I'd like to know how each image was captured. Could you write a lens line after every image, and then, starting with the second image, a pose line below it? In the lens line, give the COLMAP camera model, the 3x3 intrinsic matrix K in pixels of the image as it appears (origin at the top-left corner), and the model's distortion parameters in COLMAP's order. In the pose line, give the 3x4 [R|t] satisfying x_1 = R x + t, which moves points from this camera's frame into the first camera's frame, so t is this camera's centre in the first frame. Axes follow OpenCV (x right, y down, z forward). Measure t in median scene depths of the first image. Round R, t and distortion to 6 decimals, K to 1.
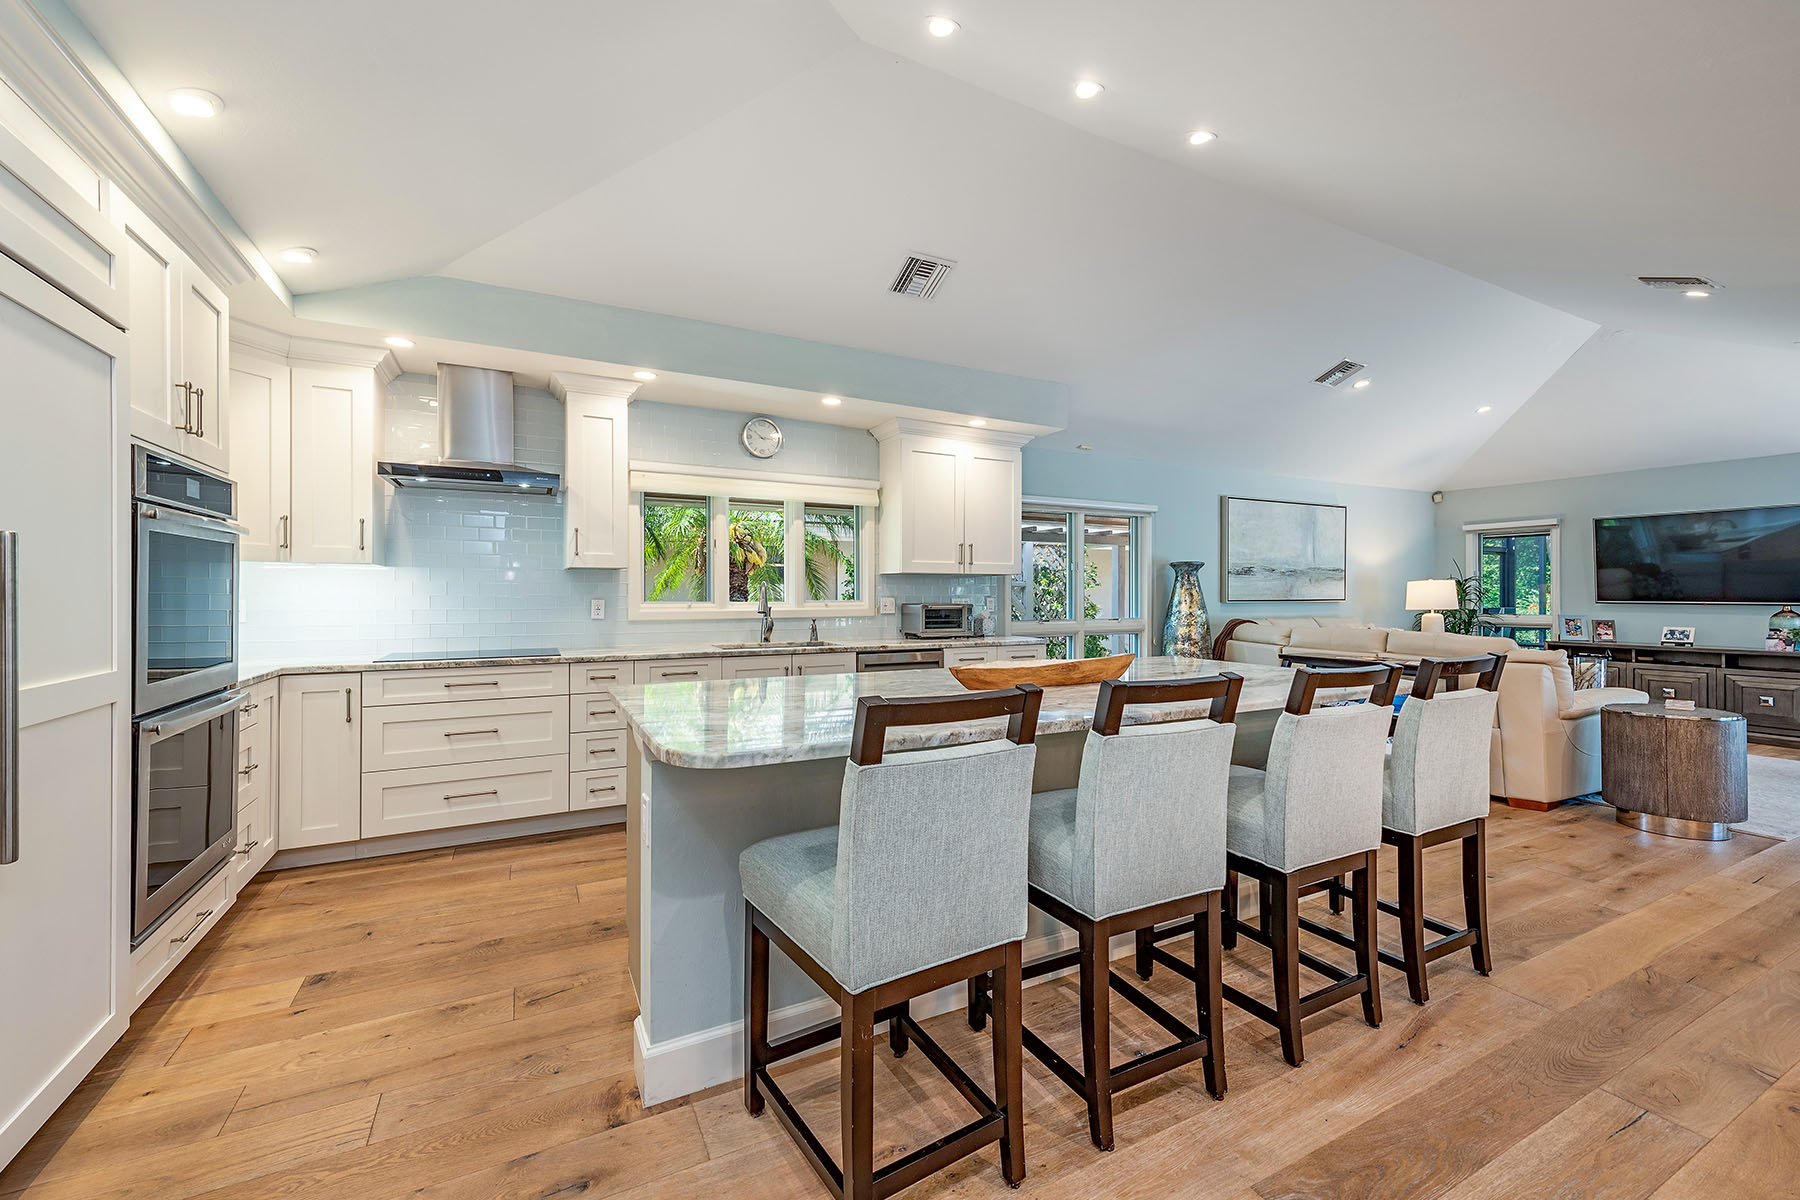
lens RADIAL K [[719.2, 0, 896.0], [0, 719.2, 588.6], [0, 0, 1]] dist [0.010062, -0.000622]
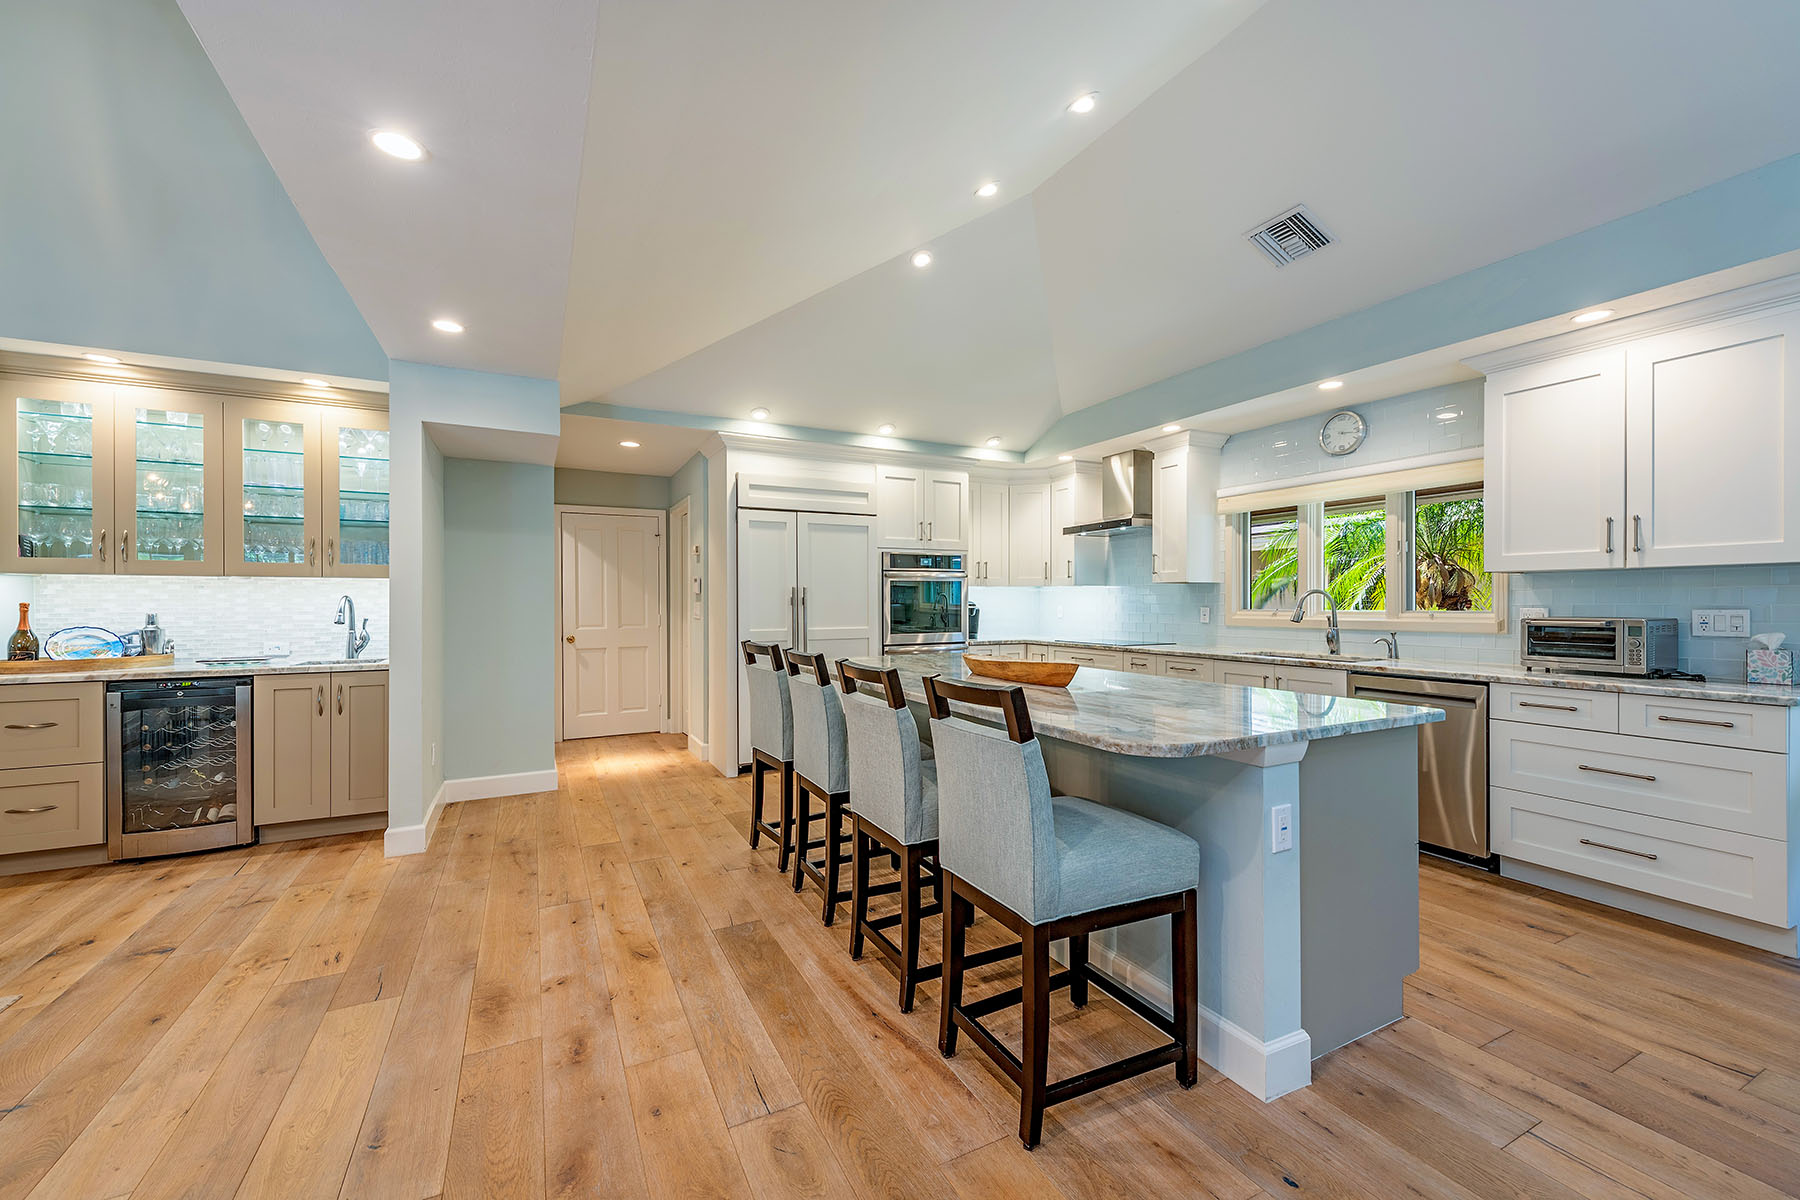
lens RADIAL K [[719.2, 0, 893.4], [0, 719.2, 601.6], [0, 0, 1]] dist [0.010062, -0.000622]
pose [[-0.017731, -0.000527, -0.999843, 1.449903], [0.010874, 0.999941, -0.000720, 0.002427], [0.999784, -0.010885, -0.017724, 0.851828]]
